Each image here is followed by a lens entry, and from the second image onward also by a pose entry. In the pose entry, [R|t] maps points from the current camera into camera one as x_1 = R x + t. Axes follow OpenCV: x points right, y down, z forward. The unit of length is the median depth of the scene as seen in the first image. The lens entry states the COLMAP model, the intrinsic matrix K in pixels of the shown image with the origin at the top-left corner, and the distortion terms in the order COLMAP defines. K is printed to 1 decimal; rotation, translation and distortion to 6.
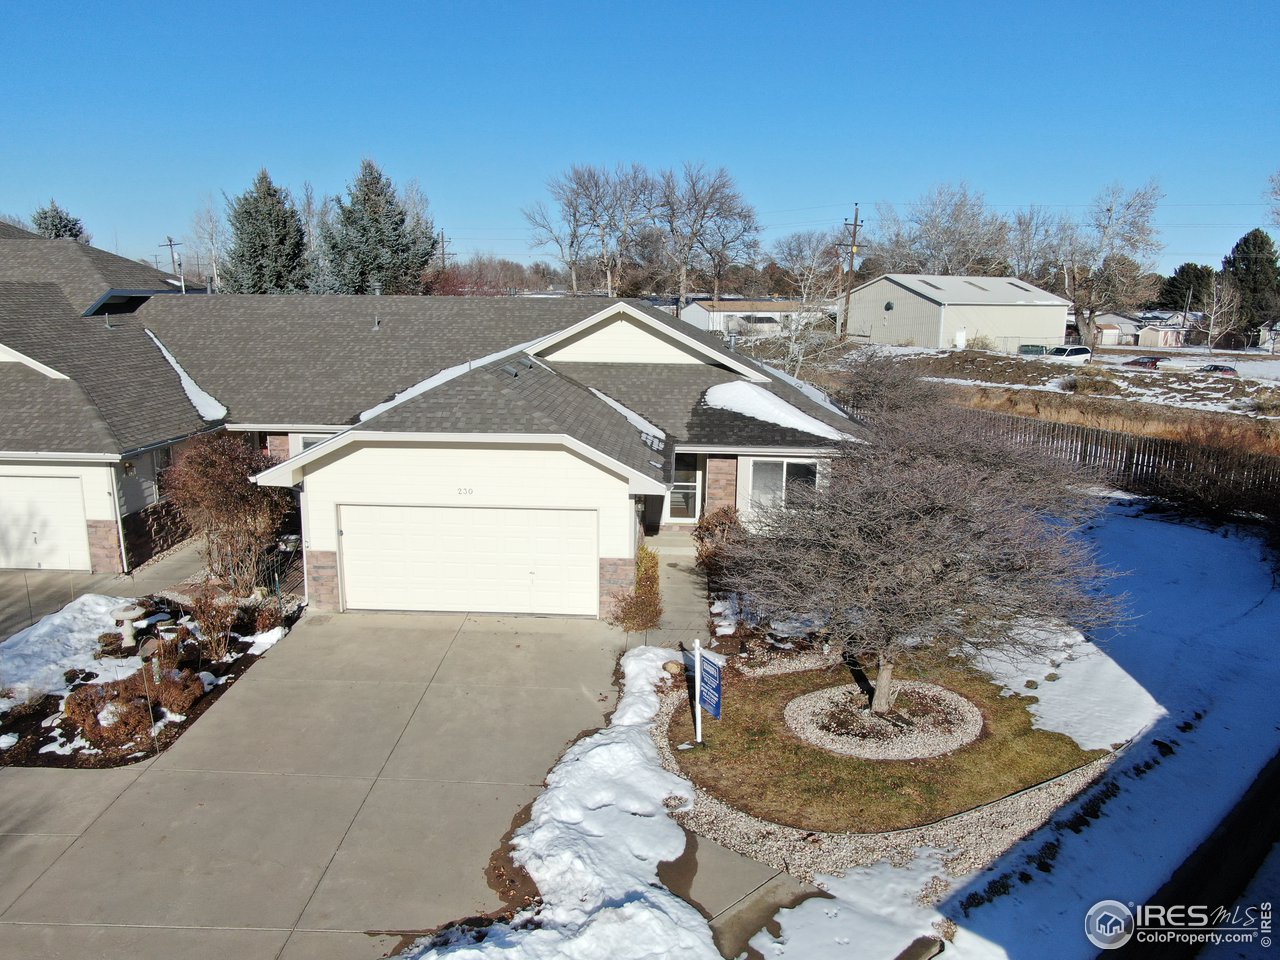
lens RADIAL K [[918.6, 0, 640.0], [0, 918.6, 480.0], [0, 0, 1]] dist [-0.014933, 0.002732]
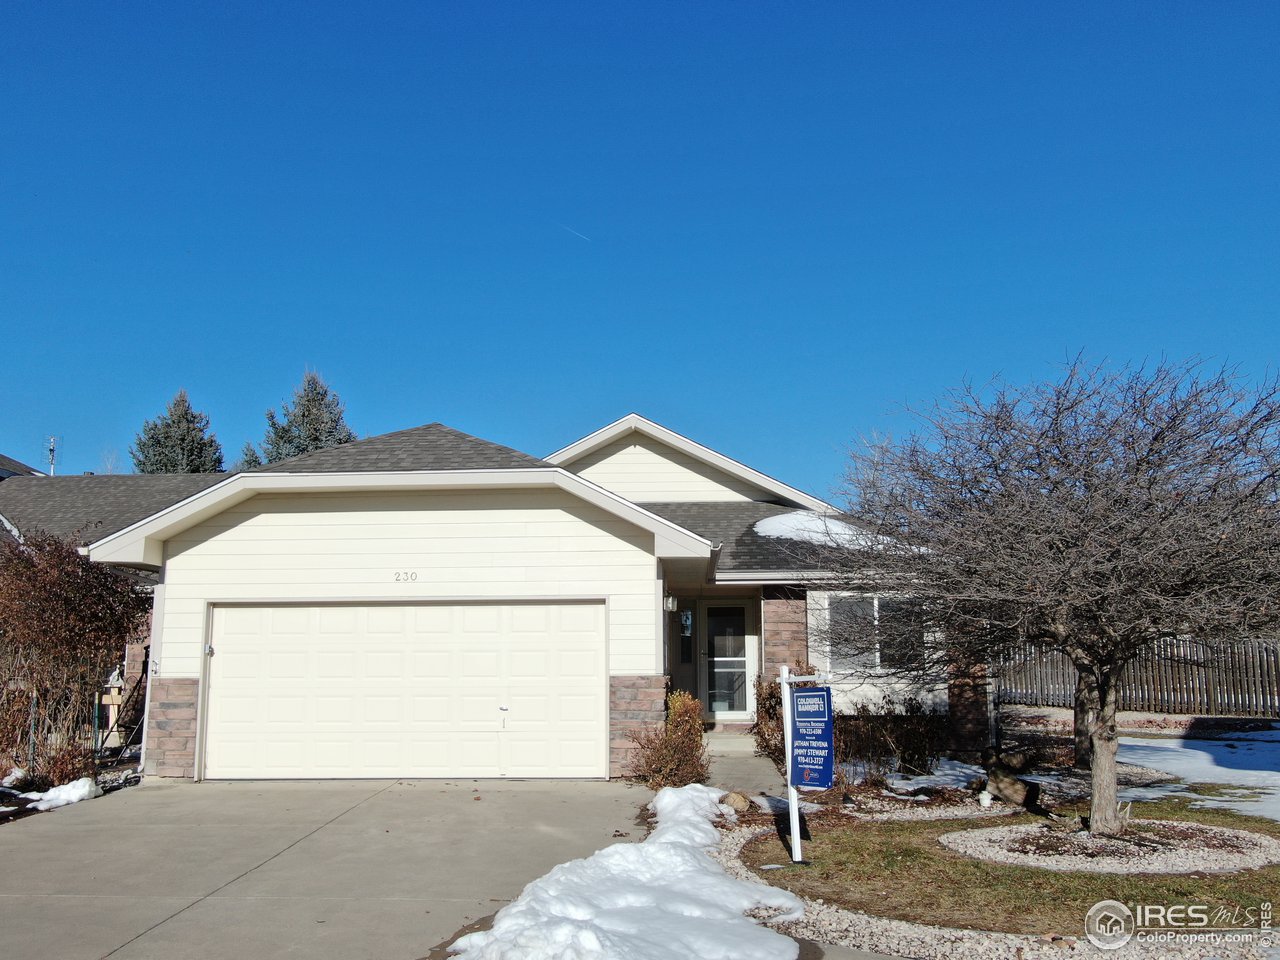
lens RADIAL K [[1137.8, 0, 640.0], [0, 1137.8, 480.0], [0, 0, 1]] dist [0.006728, -0.013354]
pose [[0.999857, -0.016828, 0.001889, -0.019451], [0.016369, 0.931966, -0.362175, 0.215908], [0.004334, 0.362154, 0.932108, 0.185568]]
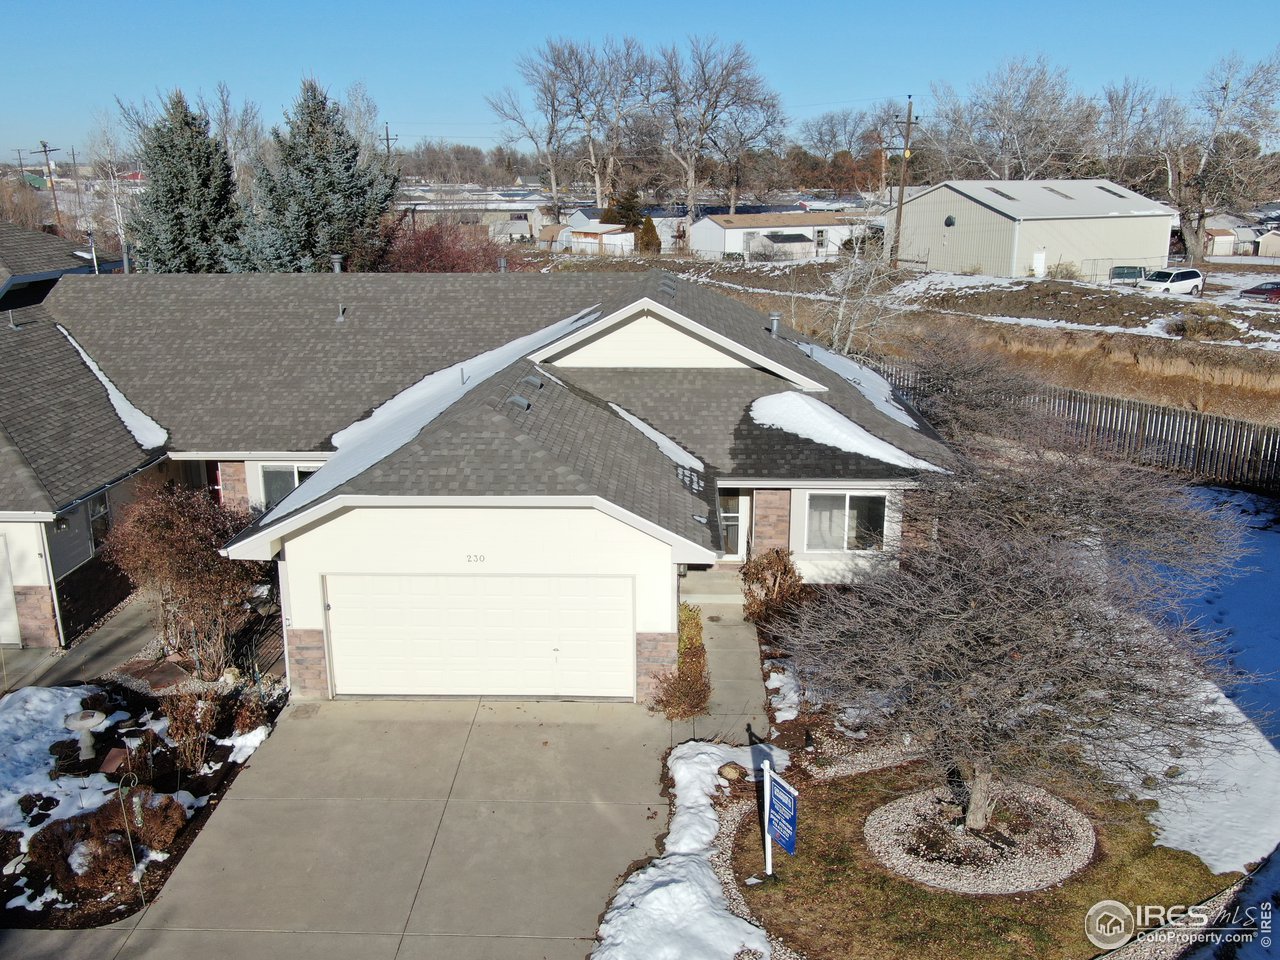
lens RADIAL K [[1137.8, 0, 640.0], [0, 1137.8, 480.0], [0, 0, 1]] dist [0.006728, -0.013354]
pose [[0.999817, -0.018513, 0.004897, -0.037967], [0.018206, 0.998230, 0.056618, -0.101070], [-0.005937, -0.056518, 0.998384, -0.034298]]
